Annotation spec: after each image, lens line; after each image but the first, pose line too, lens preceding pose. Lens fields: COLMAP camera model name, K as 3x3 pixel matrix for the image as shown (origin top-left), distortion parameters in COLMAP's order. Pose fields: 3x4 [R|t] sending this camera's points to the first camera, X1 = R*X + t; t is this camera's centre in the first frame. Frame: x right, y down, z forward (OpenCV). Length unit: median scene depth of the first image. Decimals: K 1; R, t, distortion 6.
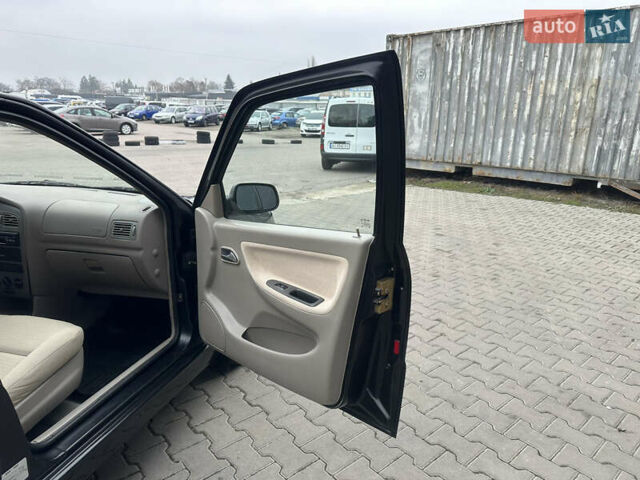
lens RADIAL K [[450.3, 0, 329.8], [0, 450.3, 243.4], [0, 0, 1]] dist [0.040705, -0.055223]
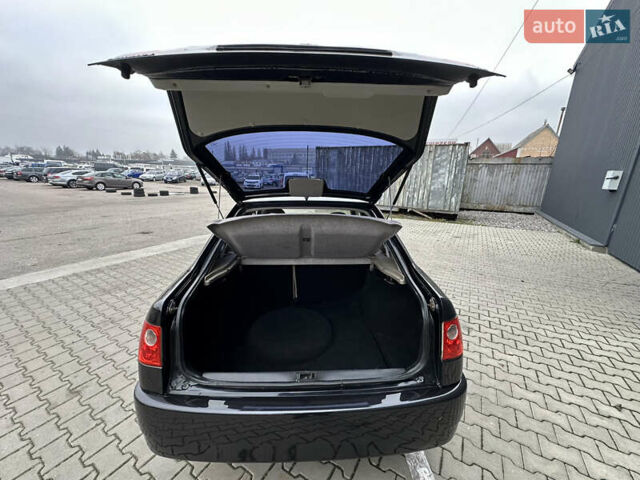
lens RADIAL K [[255.8, 0, 320.0], [0, 255.8, 237.5], [0, 0, 1]] dist [-0.001359, -0.000750]
pose [[0.954206, -0.062441, 0.292561, -0.264664], [0.072898, 0.997027, -0.024967, 0.019907], [-0.290132, 0.045151, 0.955921, -0.197749]]
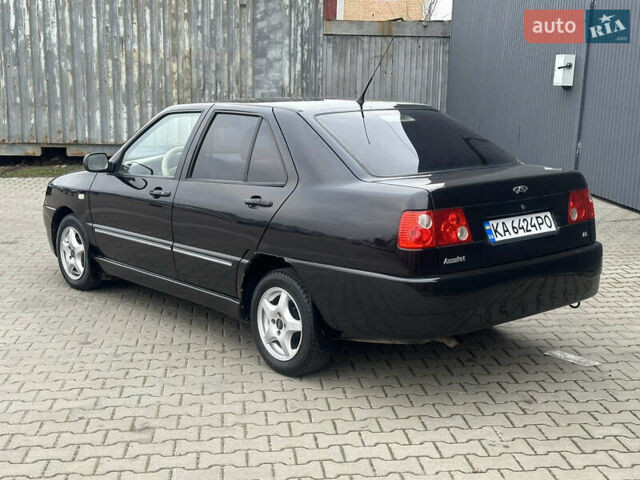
lens RADIAL K [[883.9, 0, 323.7], [0, 883.9, 252.3], [0, 0, 1]] dist [0.110147, 0.000000]
pose [[0.574893, -0.166255, 0.801160, -0.710463], [0.217307, 0.975000, 0.046395, 0.040759], [-0.788845, 0.147426, 0.596649, -0.285894]]
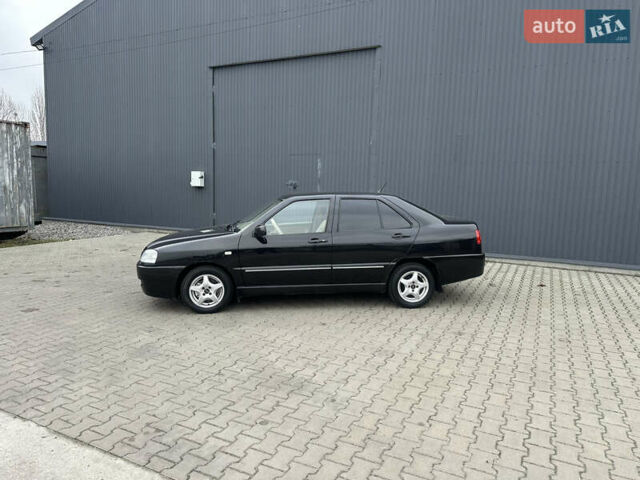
lens RADIAL K [[450.3, 0, 324.0], [0, 450.3, 235.6], [0, 0, 1]] dist [0.040705, -0.055223]
pose [[-0.387797, -0.116800, 0.914315, -0.830964], [0.227256, 0.949203, 0.217645, -0.135679], [-0.893291, 0.292185, -0.341554, 0.376612]]
